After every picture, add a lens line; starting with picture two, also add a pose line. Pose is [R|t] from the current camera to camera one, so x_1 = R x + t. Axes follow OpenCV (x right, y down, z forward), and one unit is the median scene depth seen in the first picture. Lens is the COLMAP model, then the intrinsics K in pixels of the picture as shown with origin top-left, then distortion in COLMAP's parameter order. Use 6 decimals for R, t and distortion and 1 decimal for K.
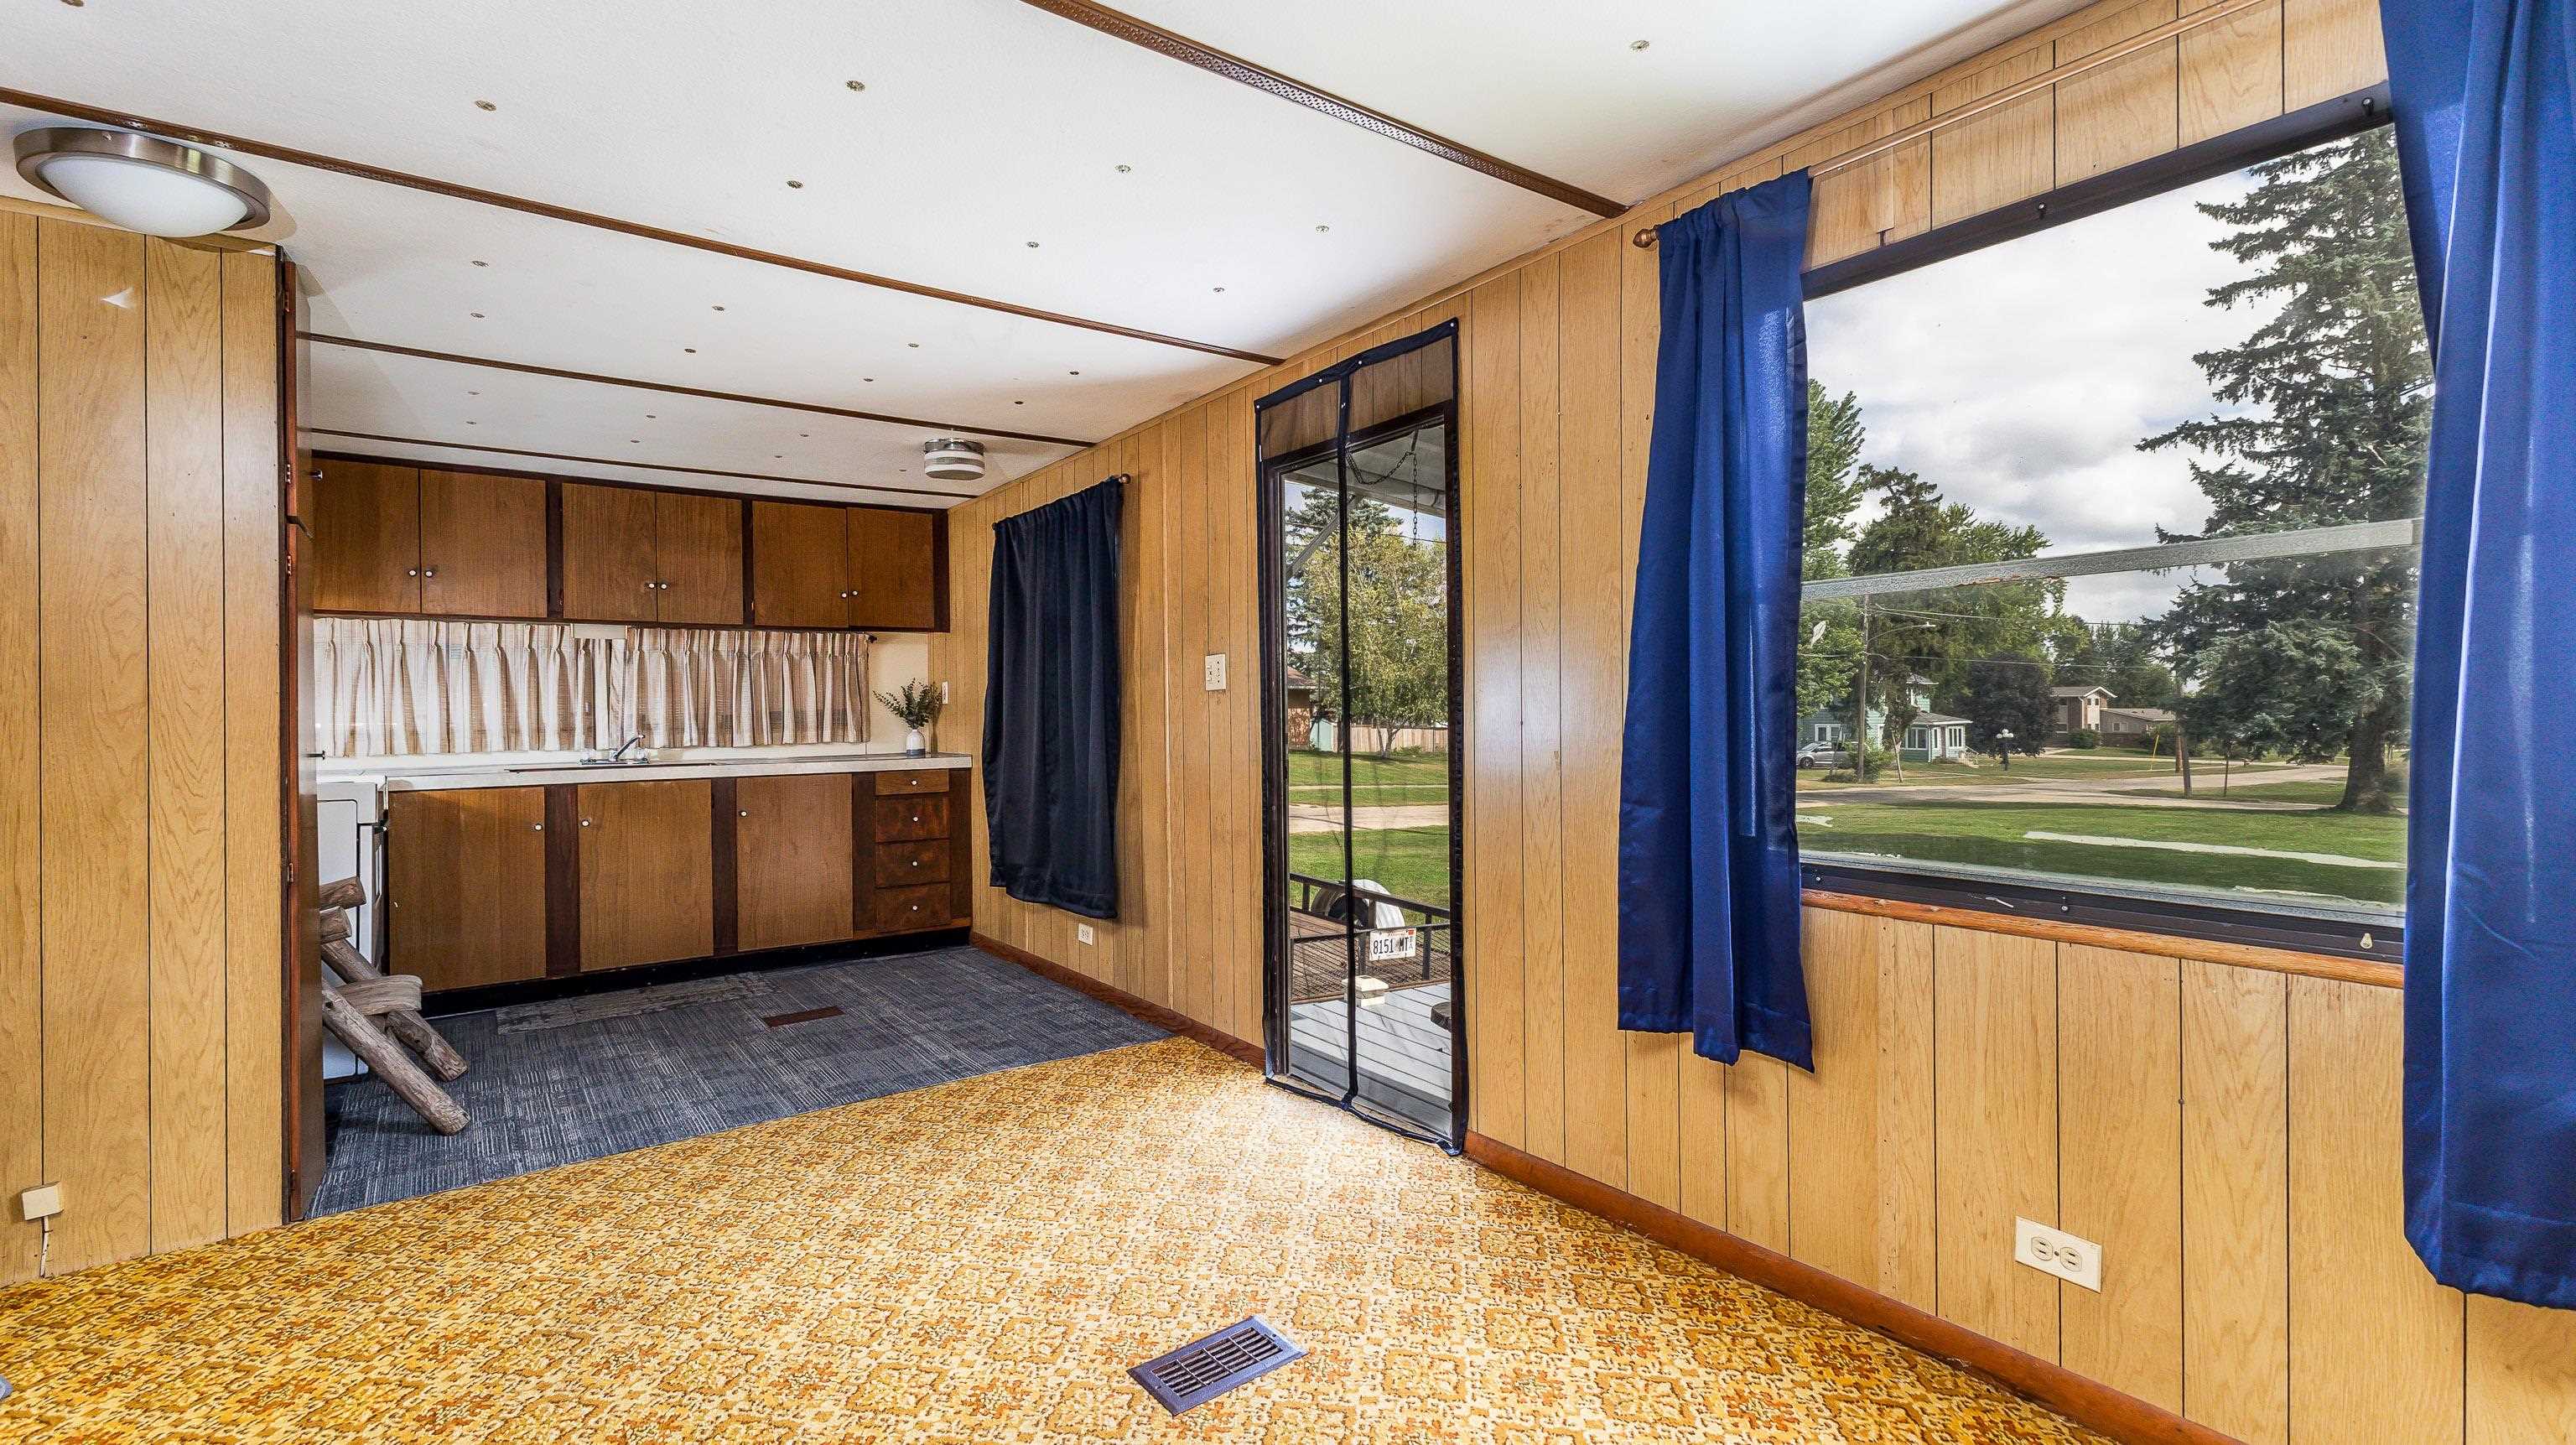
lens RADIAL K [[1139.8, 0, 1287.3], [0, 1139.8, 718.8], [0, 0, 1]] dist [0.013445, 0.000378]
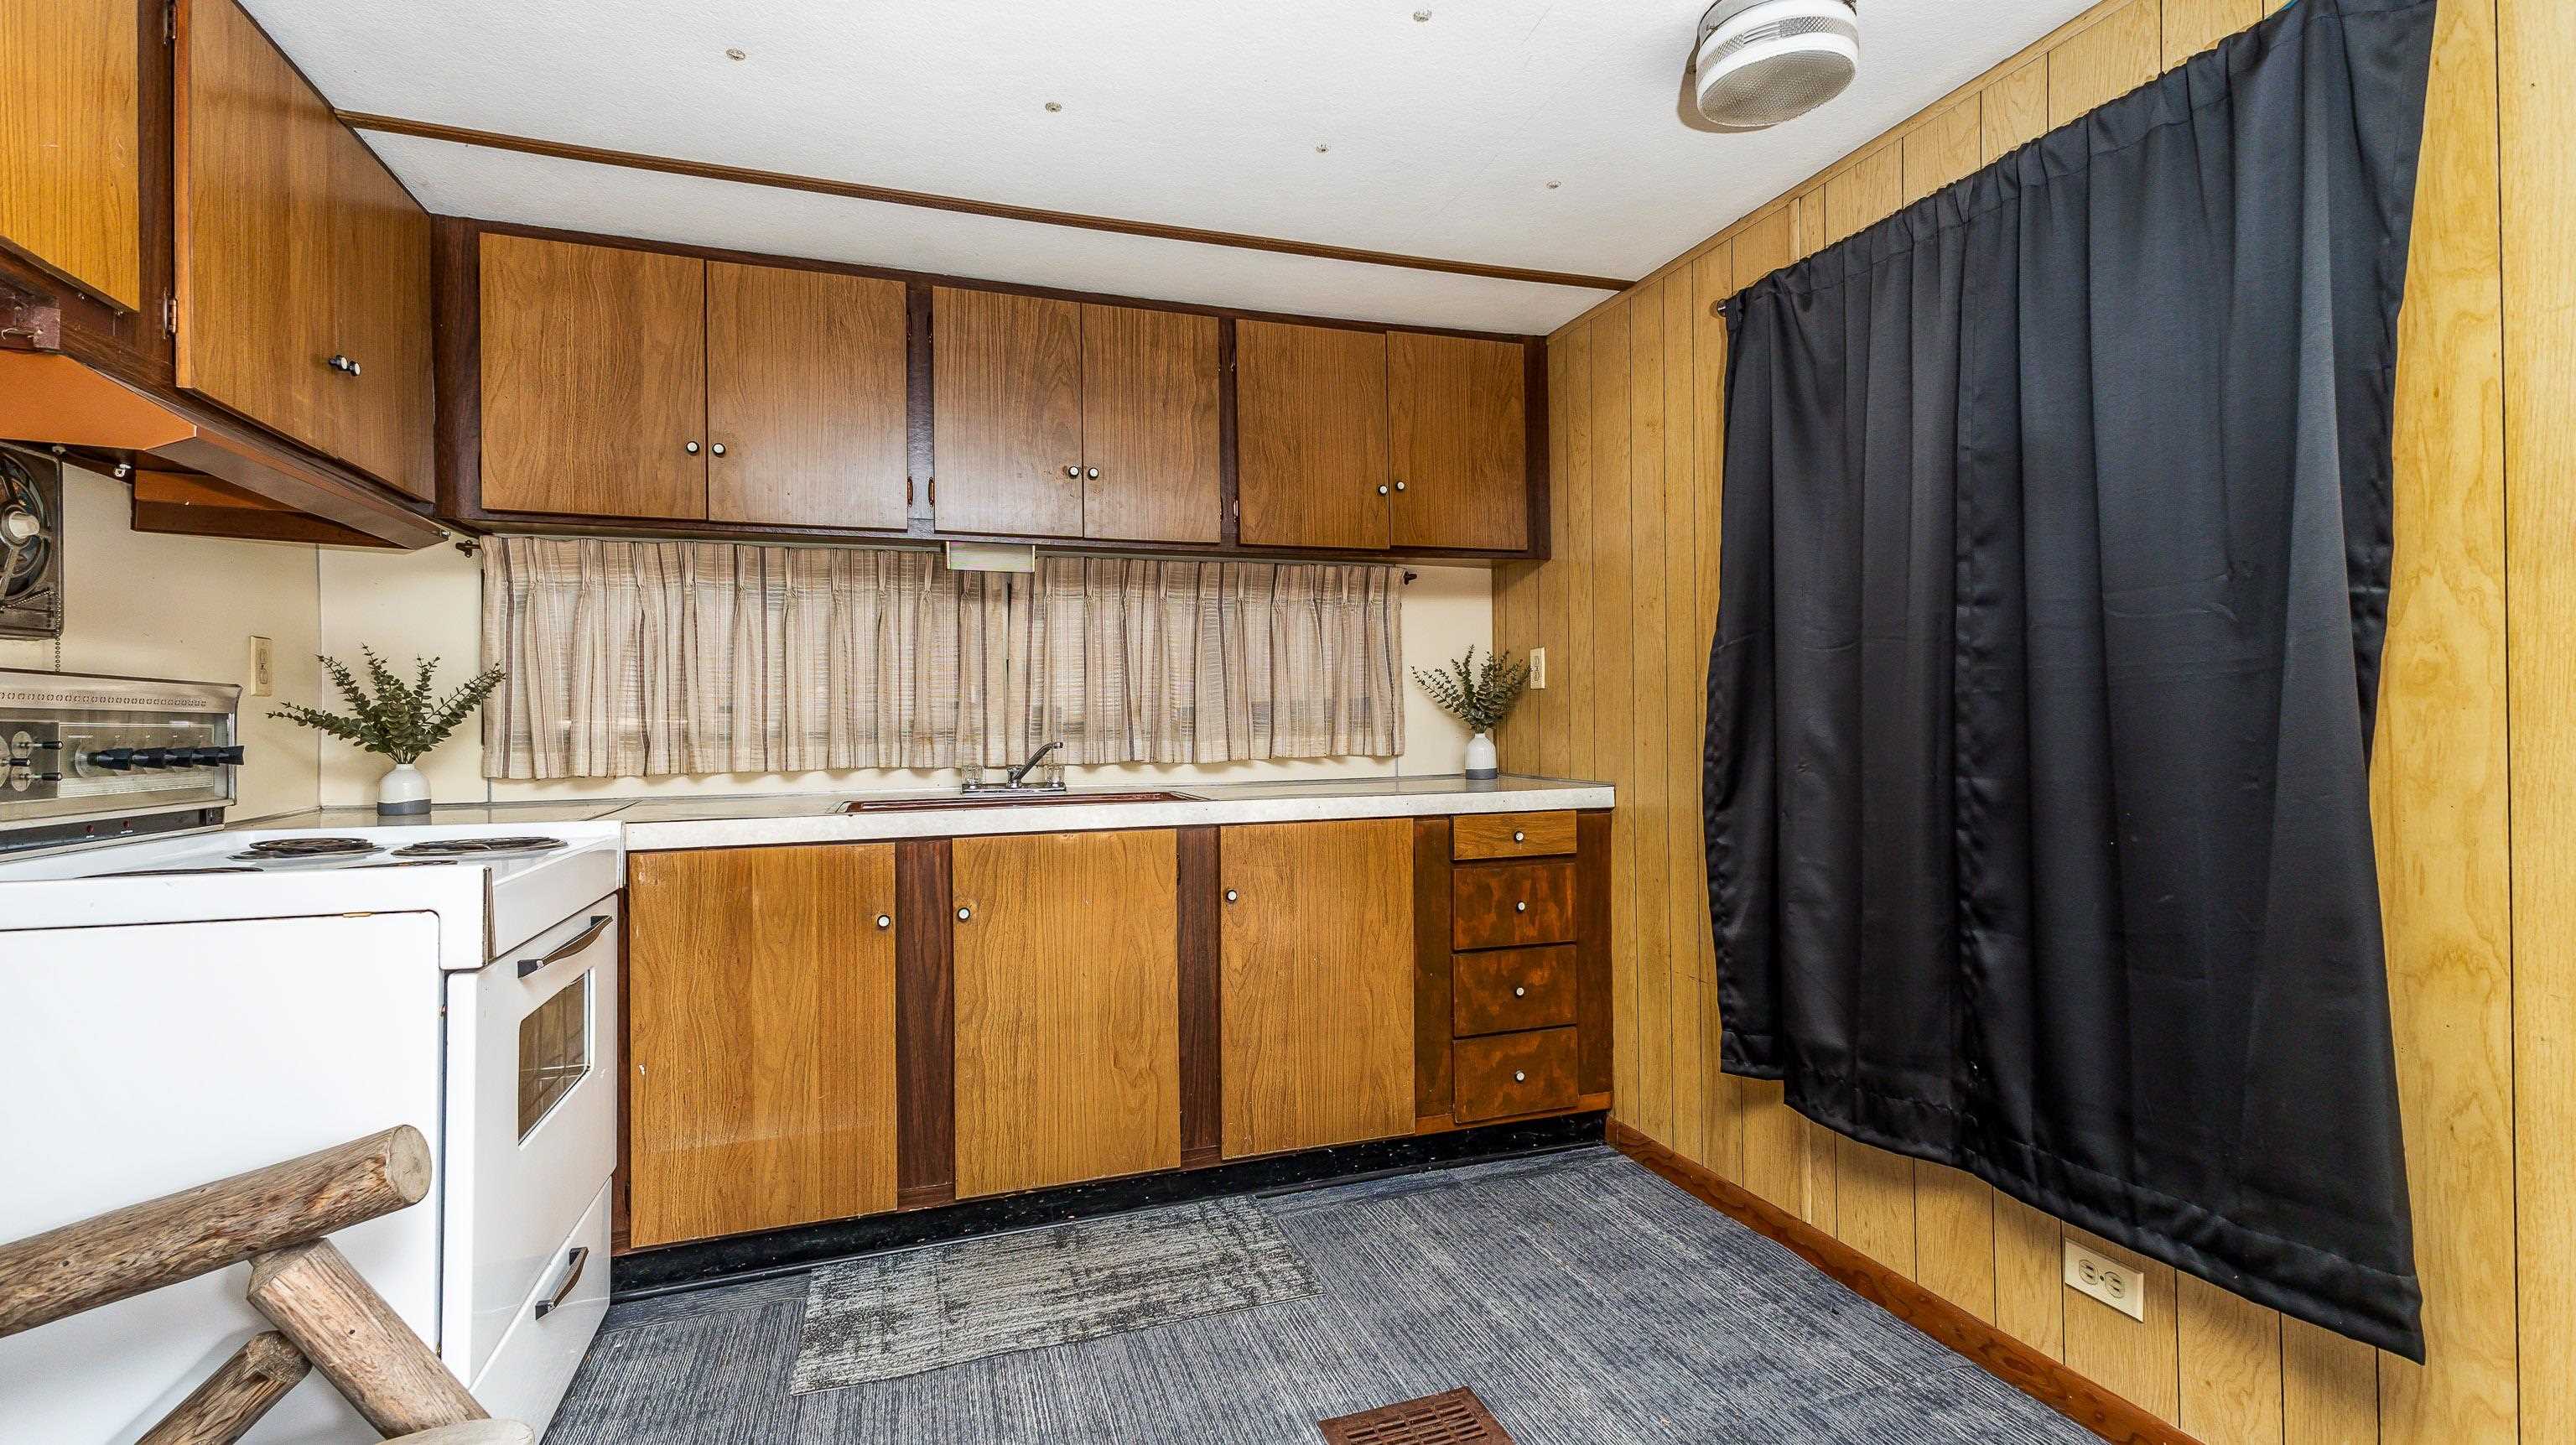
lens RADIAL K [[1139.8, 0, 1288.2], [0, 1139.8, 722.4], [0, 0, 1]] dist [0.013445, 0.000378]
pose [[0.953721, 0.000627, -0.300694, -0.275591], [-0.001058, 0.999999, -0.001270, 0.004749], [0.300692, 0.001530, 0.953720, 0.478424]]
